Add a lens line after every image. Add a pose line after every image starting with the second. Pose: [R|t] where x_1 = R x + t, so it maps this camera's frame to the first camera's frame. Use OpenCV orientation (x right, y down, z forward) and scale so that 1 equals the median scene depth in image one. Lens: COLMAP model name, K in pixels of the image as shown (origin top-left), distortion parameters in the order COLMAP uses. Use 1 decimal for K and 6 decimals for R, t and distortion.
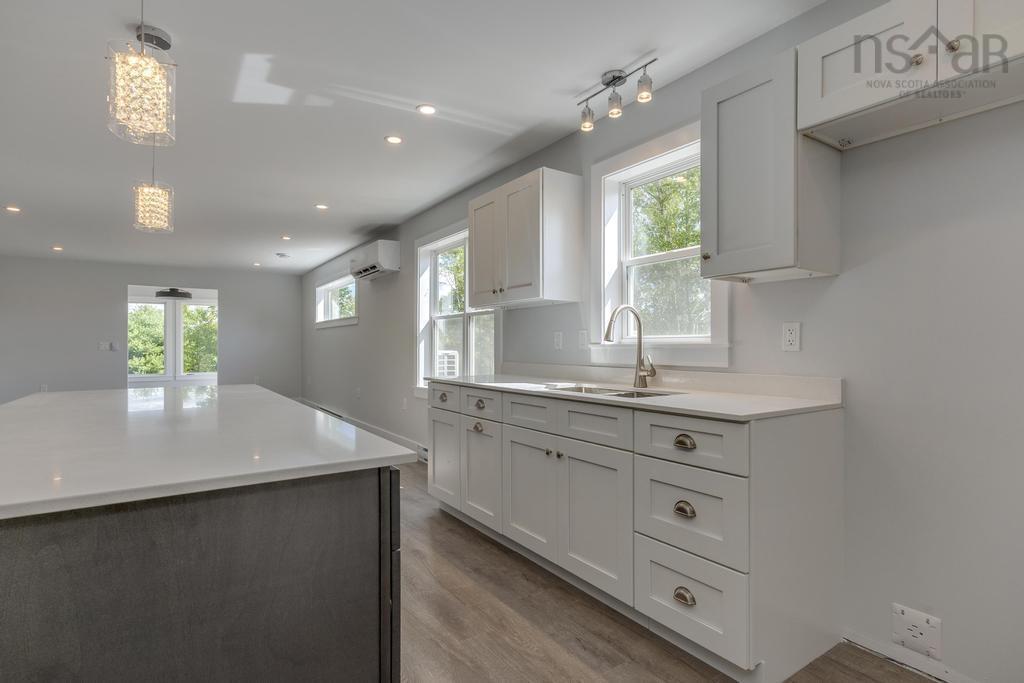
lens RADIAL K [[506.8, 0, 510.5], [0, 506.8, 343.8], [0, 0, 1]] dist [-0.005977, 0.003511]
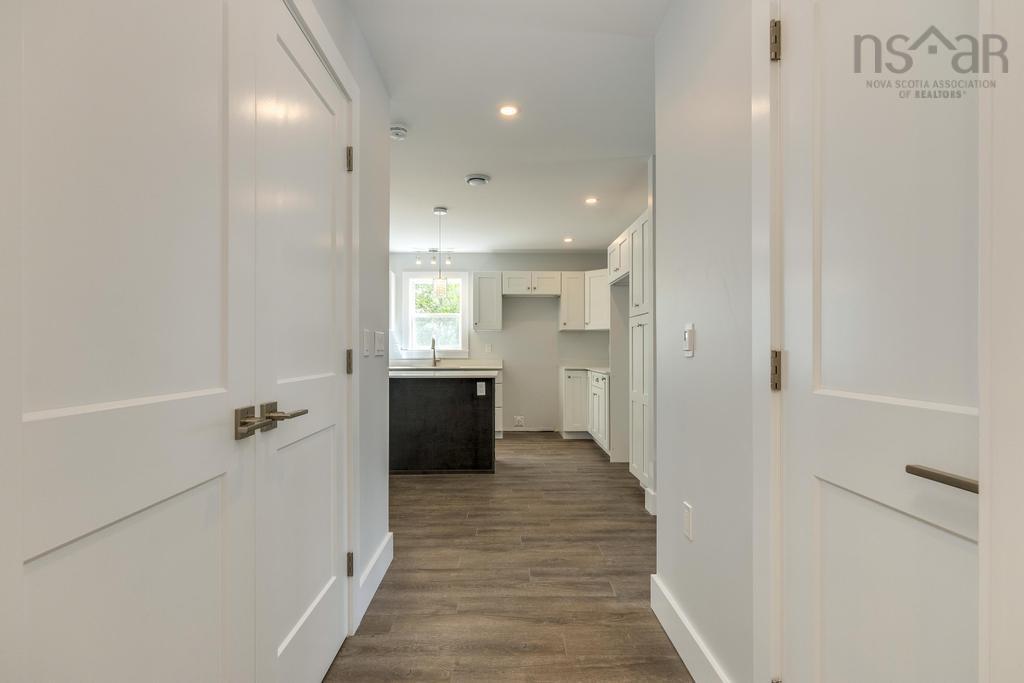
lens RADIAL K [[515.4, 0, 512.8], [0, 515.4, 350.2], [0, 0, 1]] dist [-0.008659, 0.005436]
pose [[0.543988, 0.001997, 0.839091, -1.549835], [-0.002812, 0.999996, -0.000558, 0.001149], [-0.839089, -0.002056, 0.543991, -0.691034]]
